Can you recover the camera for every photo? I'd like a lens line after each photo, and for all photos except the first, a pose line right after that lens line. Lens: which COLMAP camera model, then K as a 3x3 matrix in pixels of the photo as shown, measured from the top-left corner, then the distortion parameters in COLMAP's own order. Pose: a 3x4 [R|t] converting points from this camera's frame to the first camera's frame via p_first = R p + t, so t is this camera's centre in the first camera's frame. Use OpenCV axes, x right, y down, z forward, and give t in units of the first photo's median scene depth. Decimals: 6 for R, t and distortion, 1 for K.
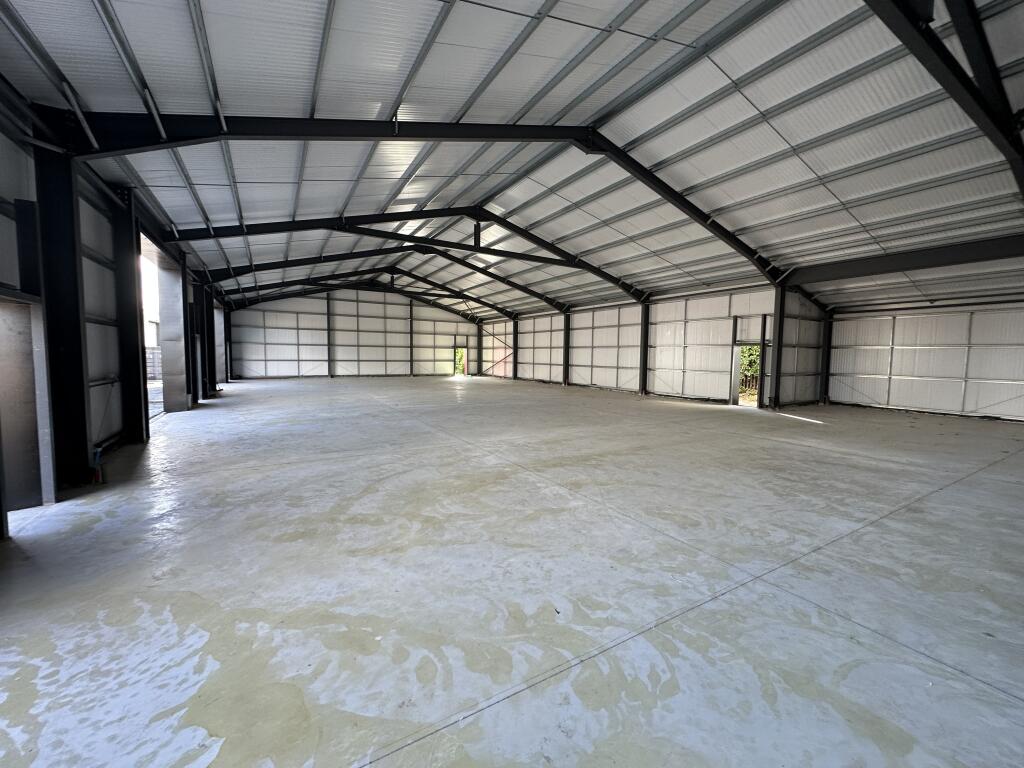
lens RADIAL K [[408.1, 0, 512.9], [0, 408.1, 382.0], [0, 0, 1]] dist [-0.003477, 0.000593]
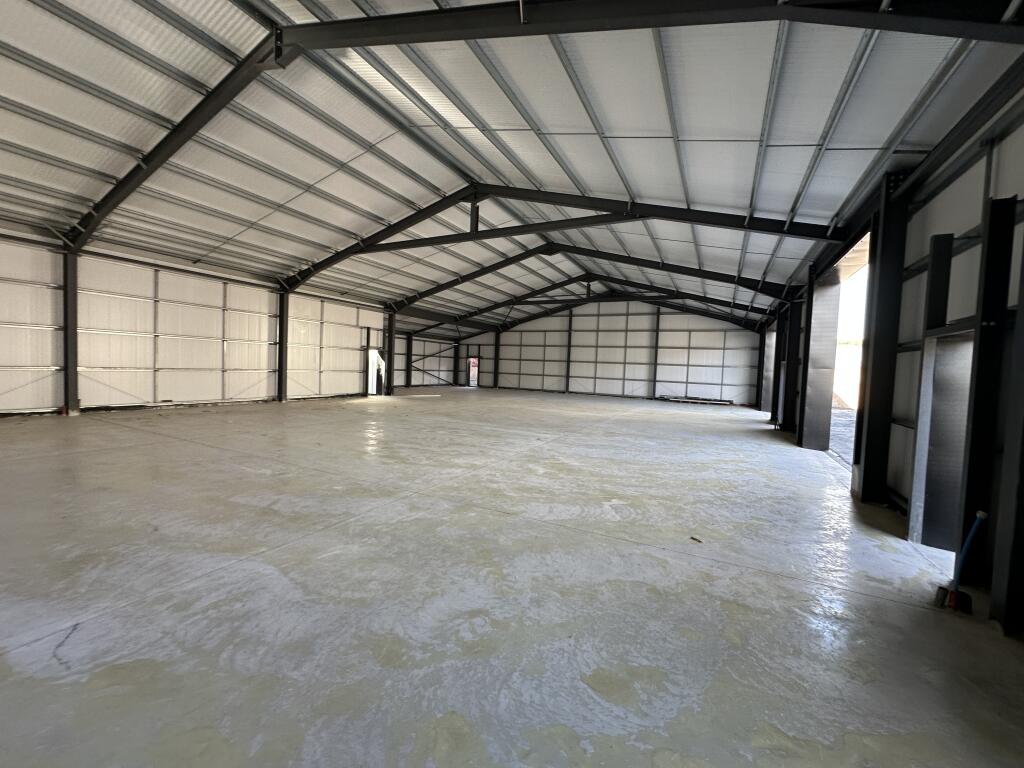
lens RADIAL K [[405.0, 0, 509.9], [0, 405.0, 360.7], [0, 0, 1]] dist [-0.020442, 0.000216]
pose [[-0.538335, -0.026547, 0.842313, -1.190535], [0.006771, 0.999335, 0.035823, -0.155038], [-0.842704, 0.024988, -0.537797, 2.056432]]
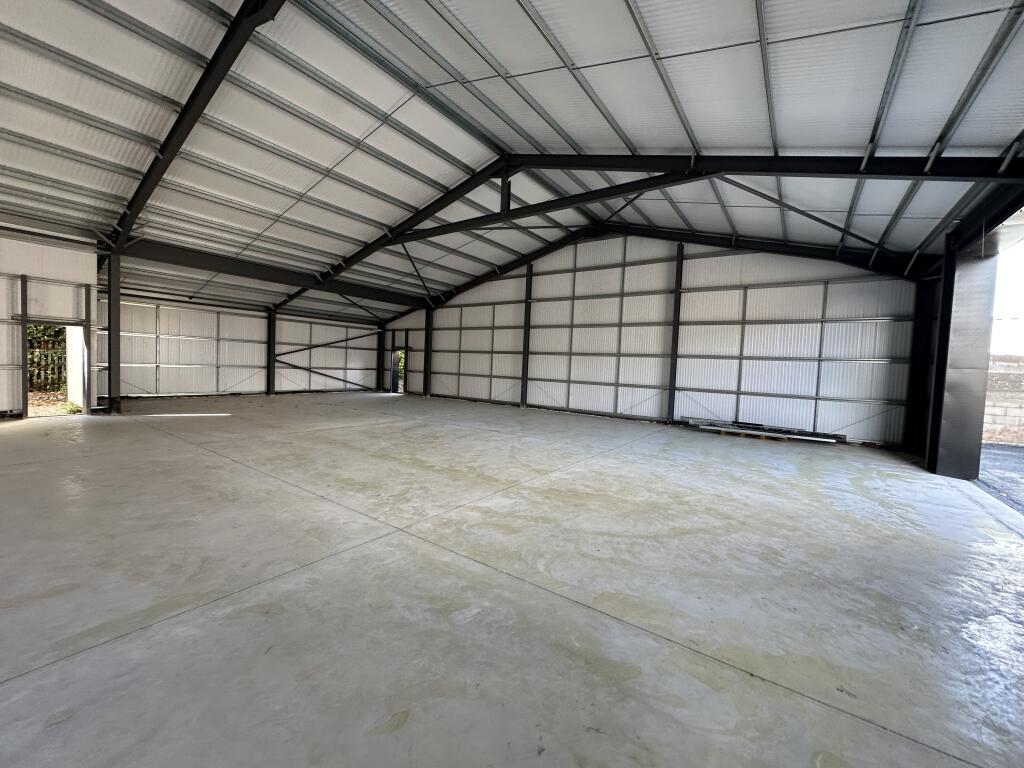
lens RADIAL K [[408.1, 0, 512.9], [0, 408.1, 382.0], [0, 0, 1]] dist [-0.003477, 0.000593]
pose [[-0.406112, -0.070804, 0.911076, -0.522738], [0.012686, 0.996461, 0.083095, -0.065630], [-0.913735, 0.045303, -0.403776, 0.895394]]
